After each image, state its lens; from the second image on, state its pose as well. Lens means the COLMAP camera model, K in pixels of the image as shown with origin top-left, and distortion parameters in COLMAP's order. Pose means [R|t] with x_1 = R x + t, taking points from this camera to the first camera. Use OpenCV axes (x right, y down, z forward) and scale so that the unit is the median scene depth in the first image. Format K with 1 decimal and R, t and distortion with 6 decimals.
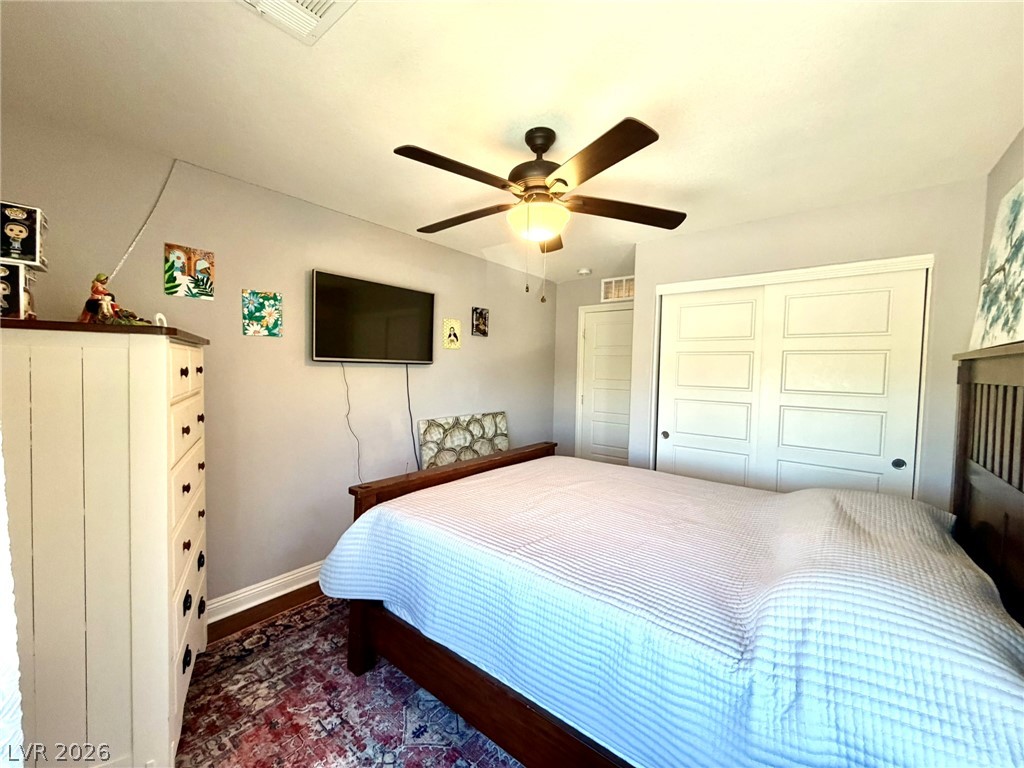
lens RADIAL K [[413.6, 0, 512.0], [0, 413.6, 384.0], [0, 0, 1]] dist [-0.002309, -0.000222]
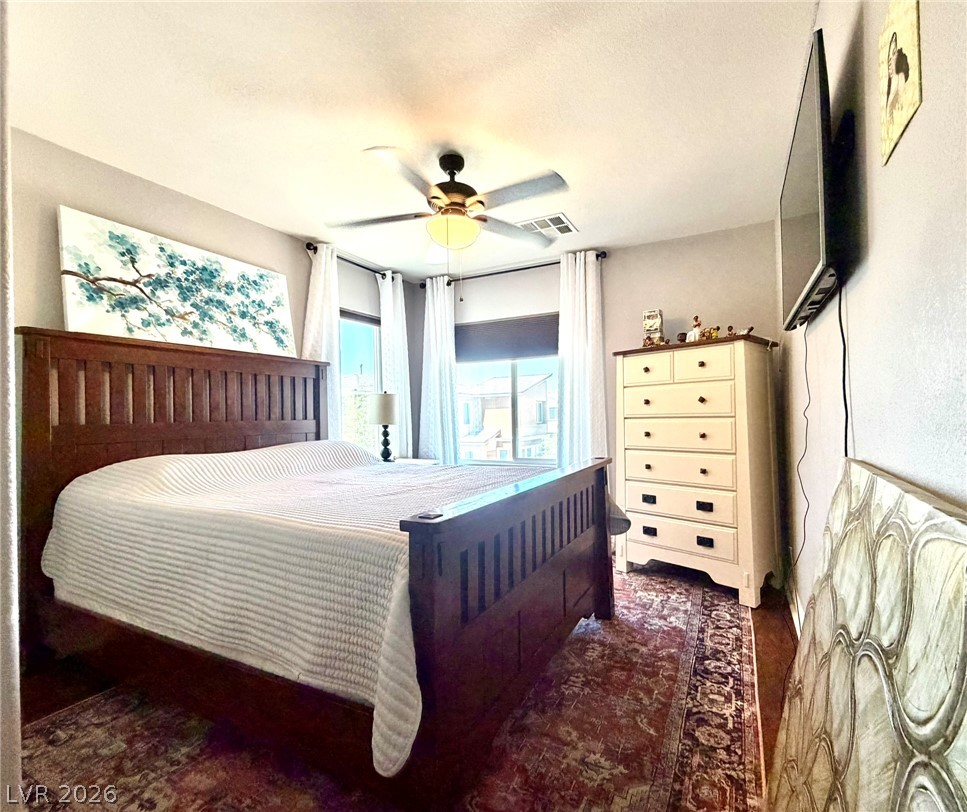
lens RADIAL K [[453.2, 0, 483.5], [0, 453.2, 406.0], [0, 0, 1]] dist [0.000795, 0.000163]
pose [[-0.986738, -0.004023, -0.162271, 0.171910], [-0.008808, 0.999547, 0.028774, 0.058047], [0.162082, 0.029822, -0.986327, 2.054350]]
